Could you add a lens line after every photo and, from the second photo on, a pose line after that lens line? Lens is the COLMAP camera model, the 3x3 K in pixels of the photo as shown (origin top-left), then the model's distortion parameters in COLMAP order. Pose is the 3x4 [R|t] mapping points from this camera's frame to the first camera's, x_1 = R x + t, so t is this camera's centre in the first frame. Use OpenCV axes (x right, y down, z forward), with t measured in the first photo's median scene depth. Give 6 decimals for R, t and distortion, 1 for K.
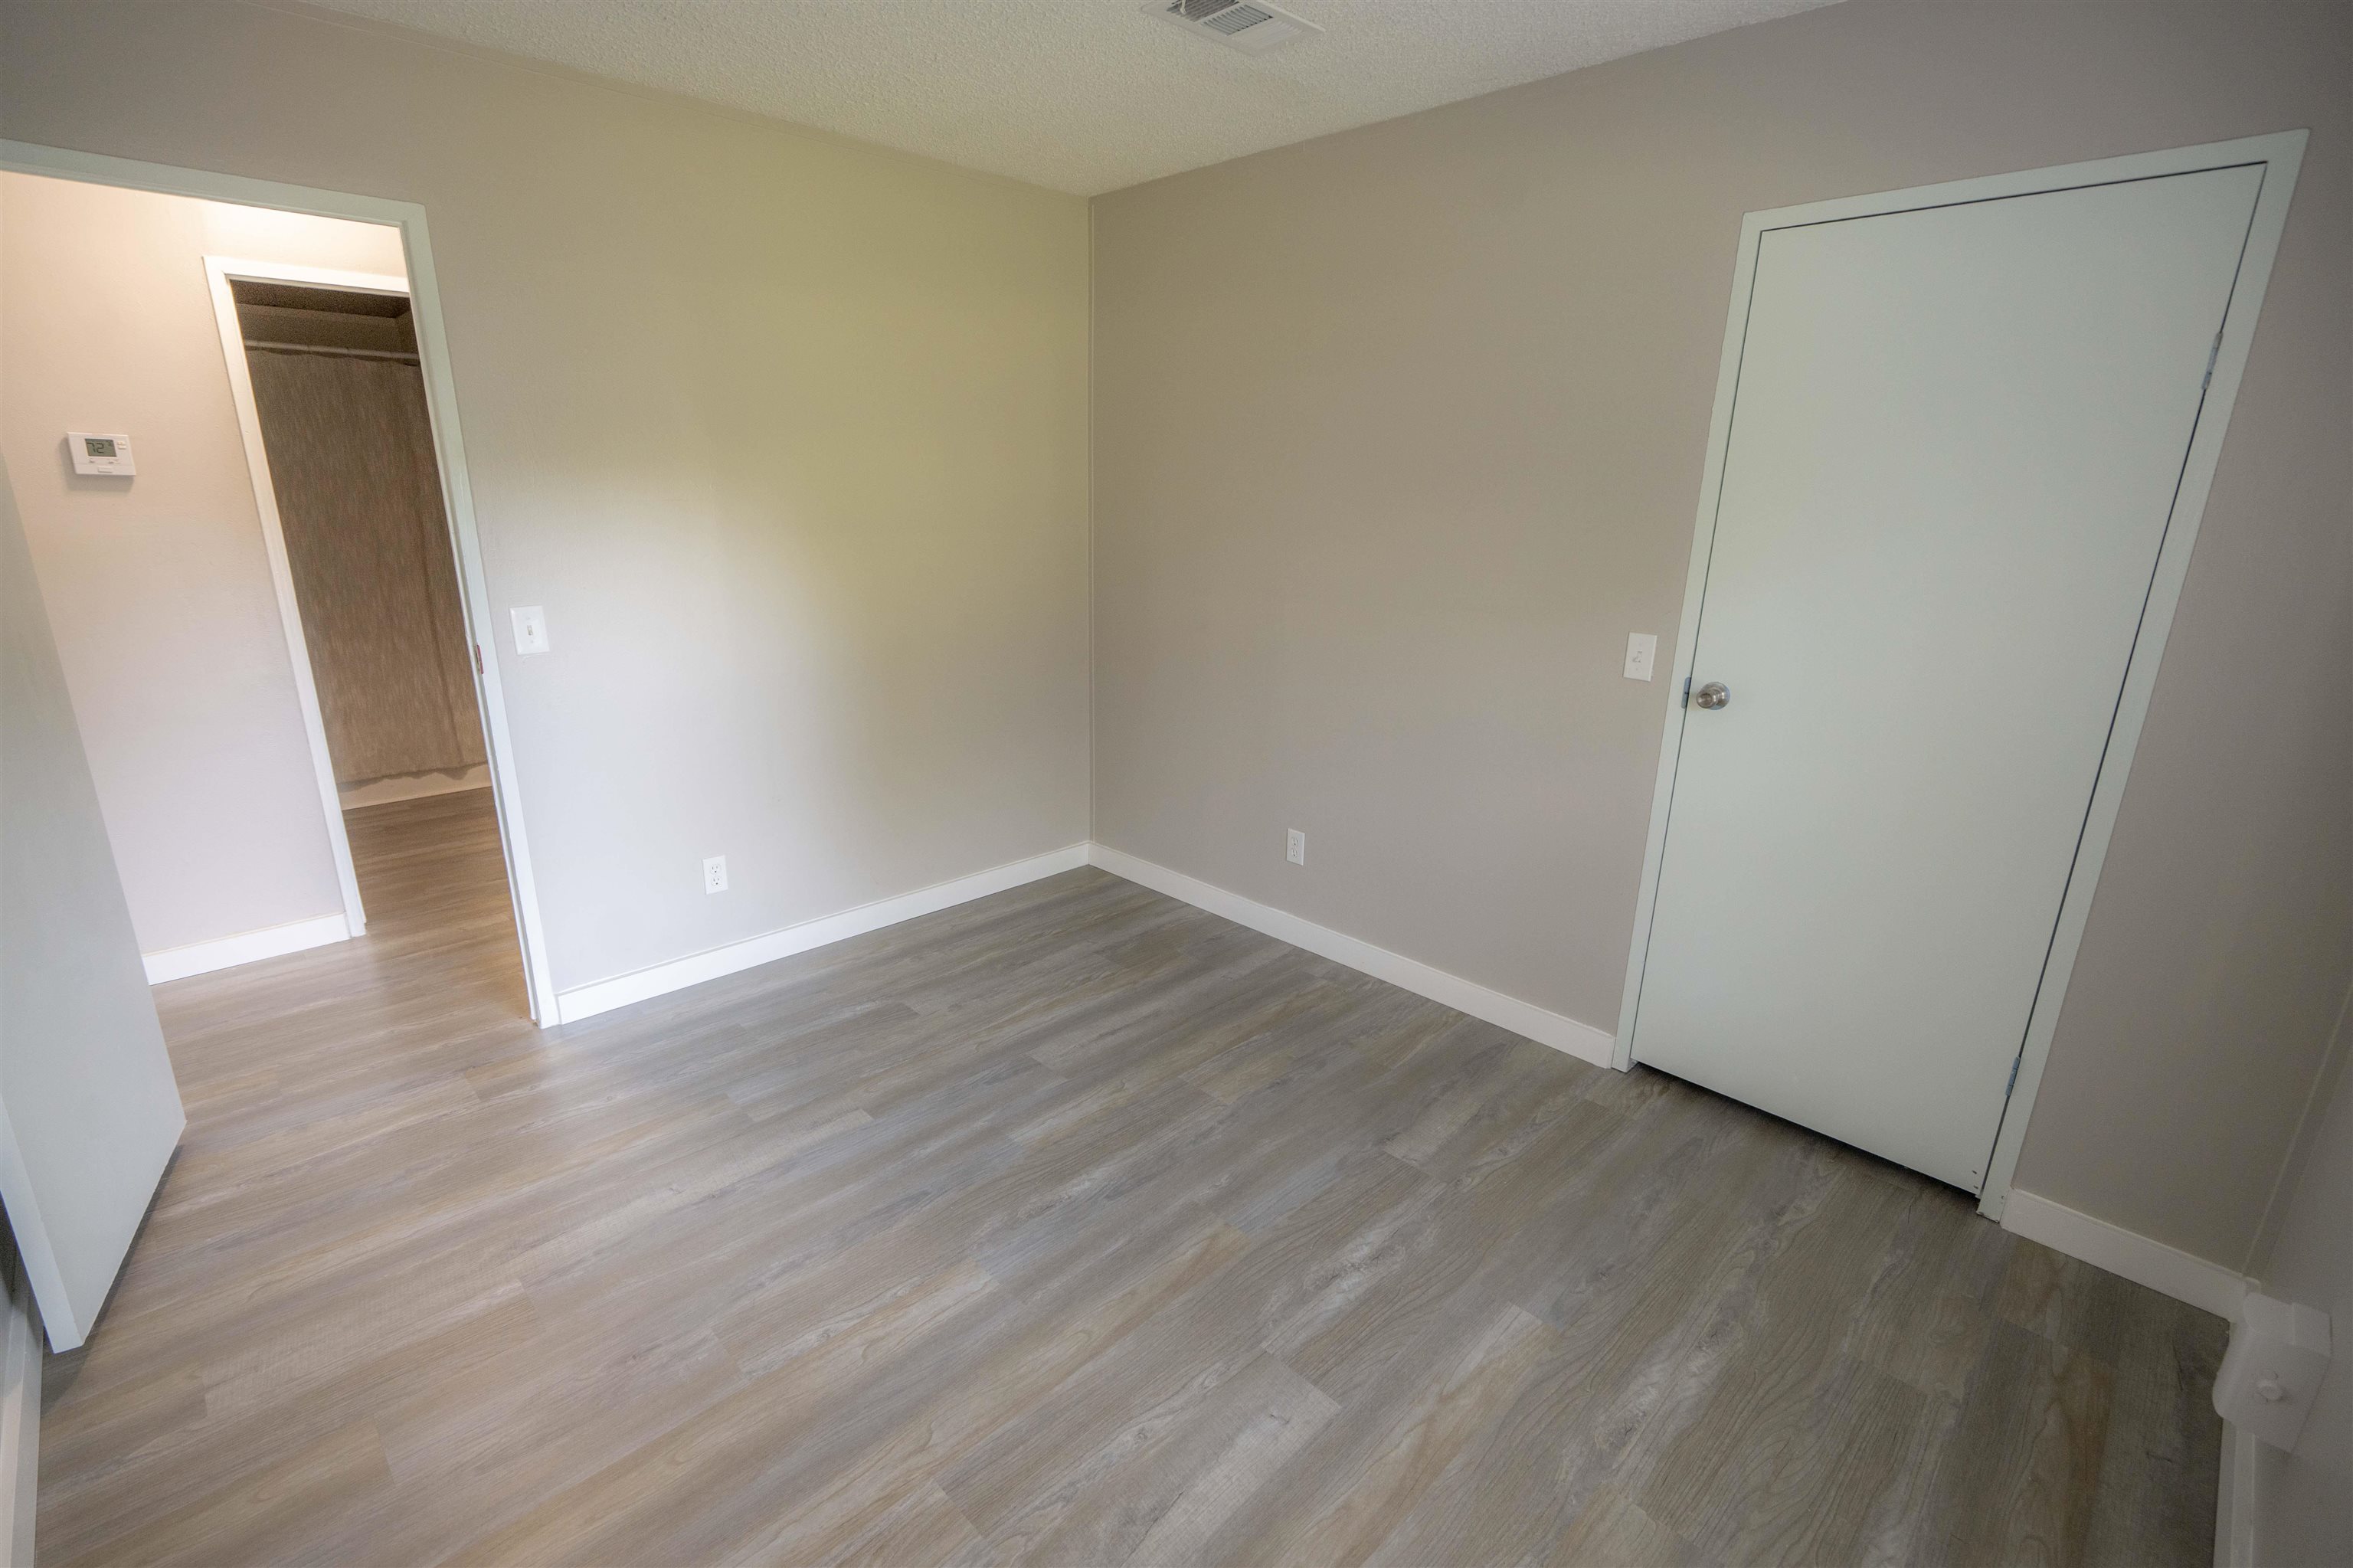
lens RADIAL K [[1049.5, 0, 1167.3], [0, 1049.5, 782.9], [0, 0, 1]] dist [-0.003104, 0.000774]
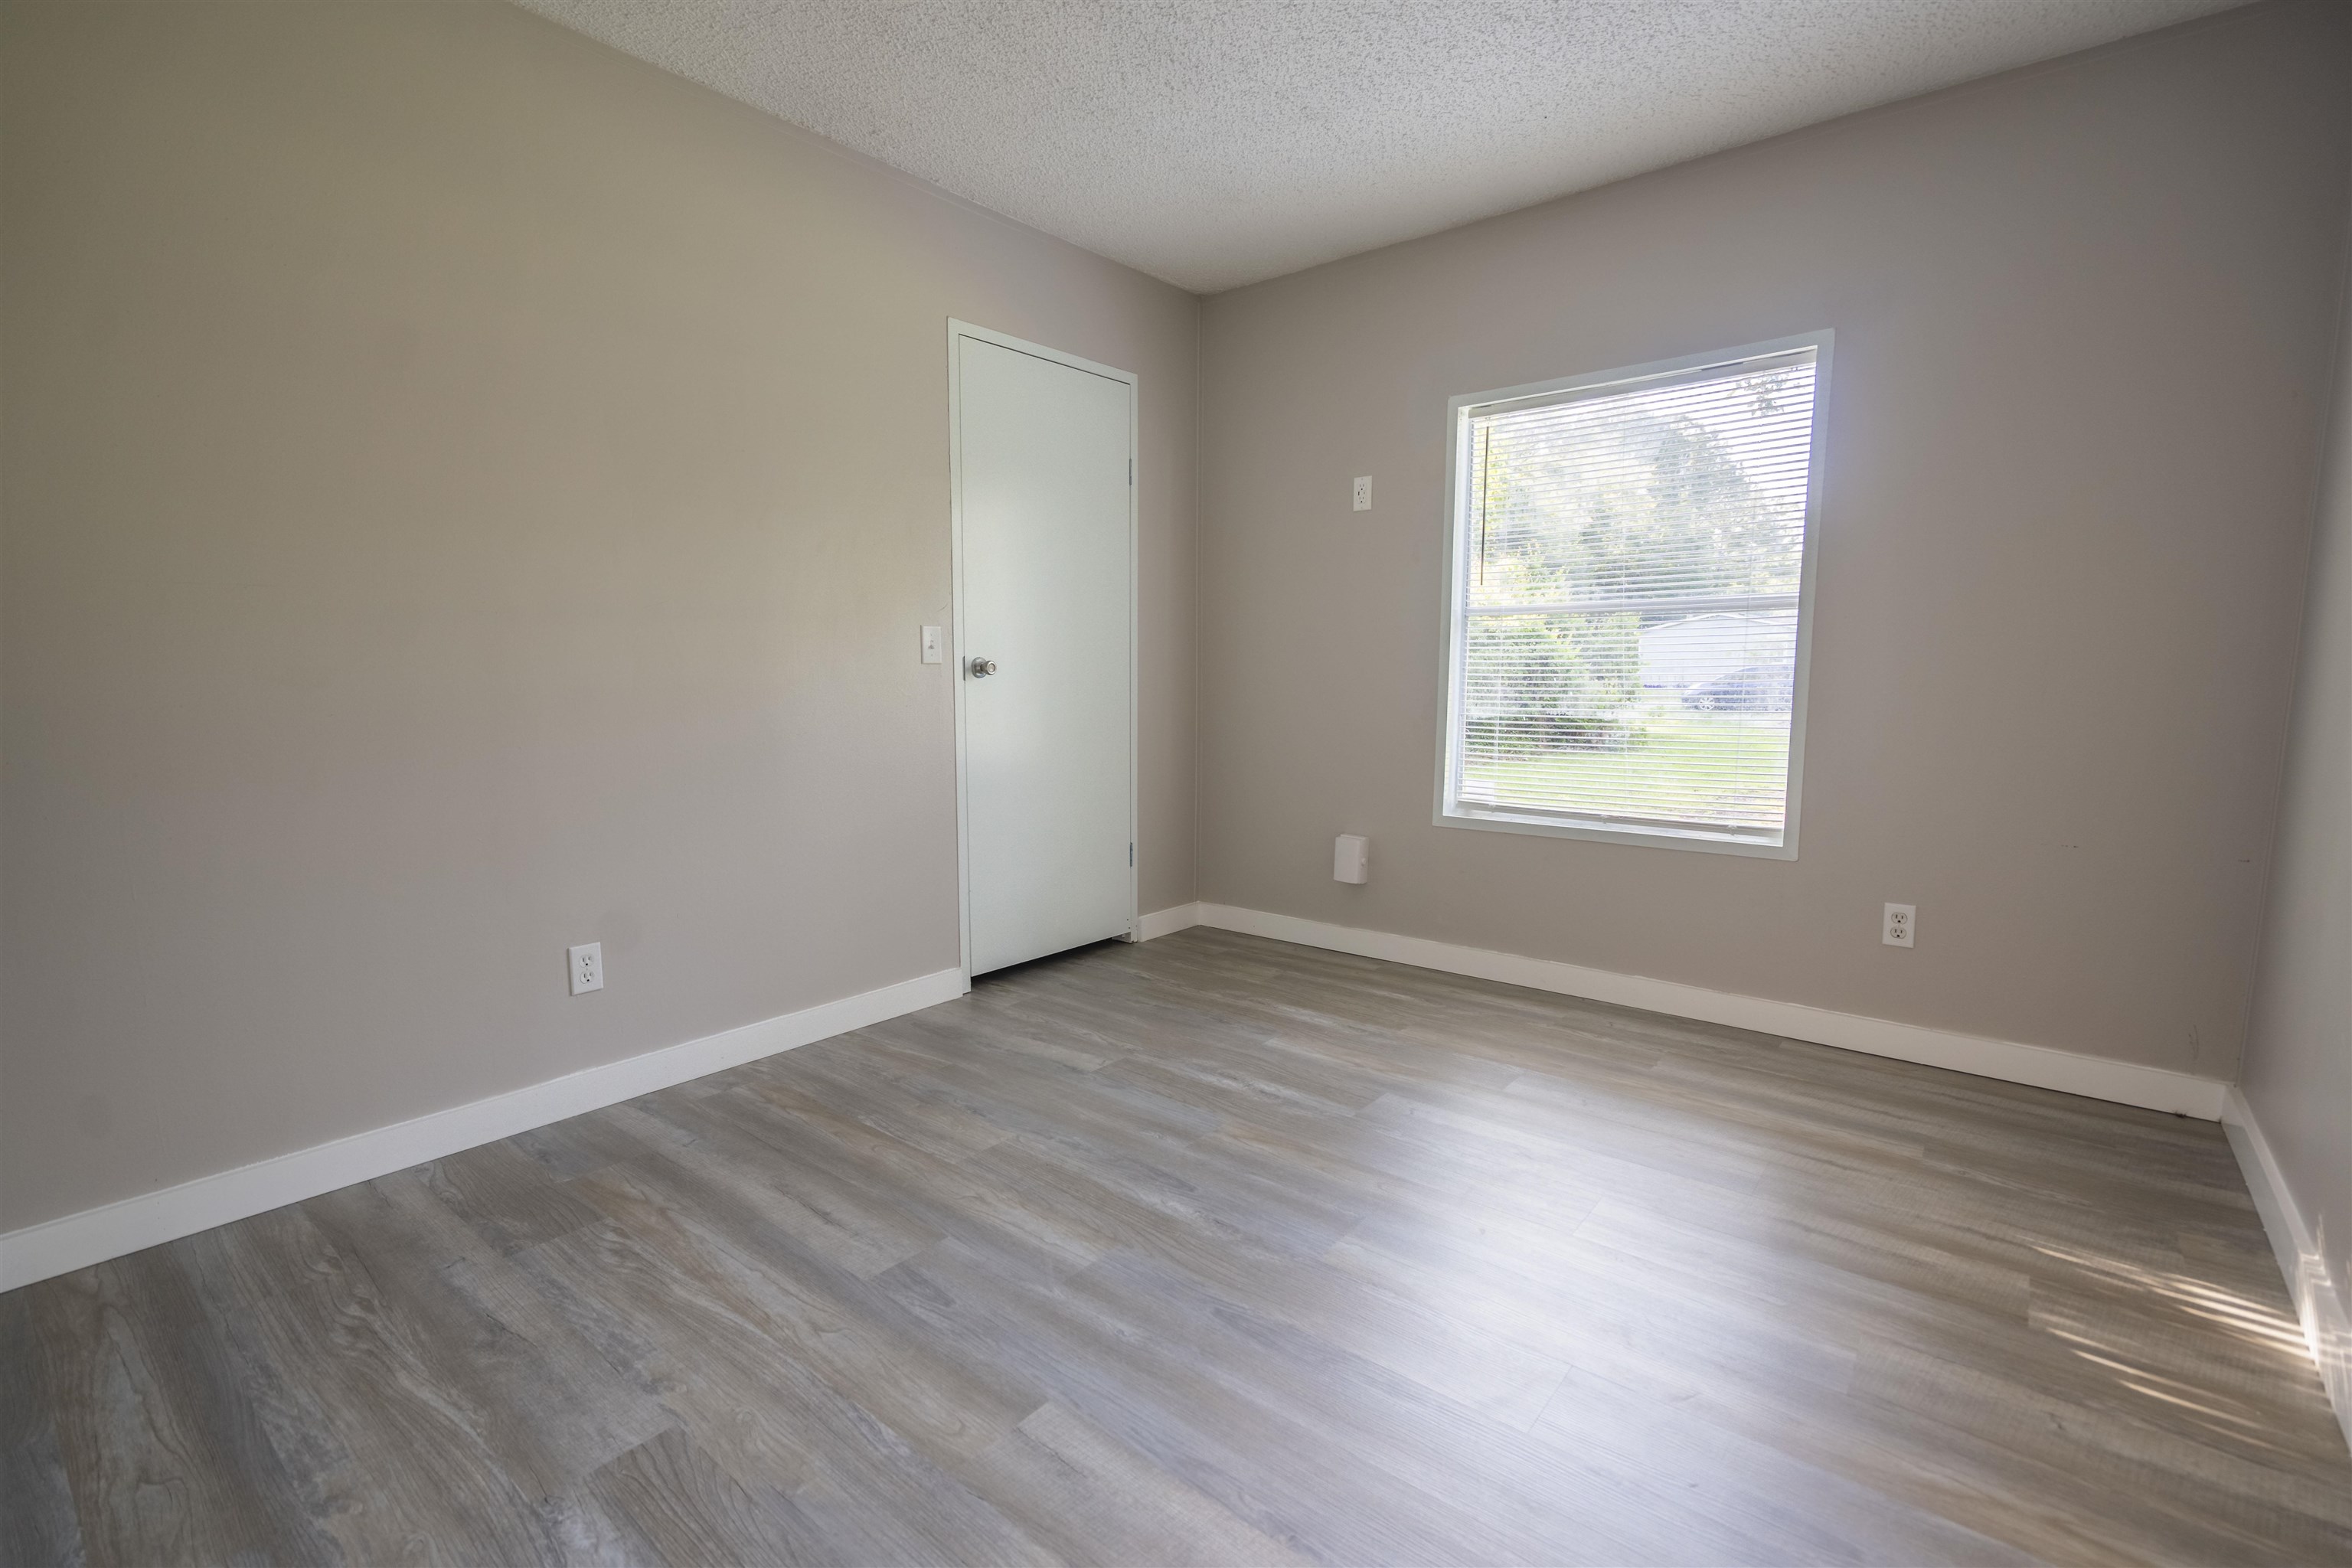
lens RADIAL K [[1049.0, 0, 1166.8], [0, 1049.0, 782.9], [0, 0, 1]] dist [-0.003104, 0.000774]
pose [[-0.095133, -0.129439, 0.987013, -0.796953], [0.273719, 0.949890, 0.150954, -0.075522], [-0.957093, 0.284525, -0.054936, 0.848225]]
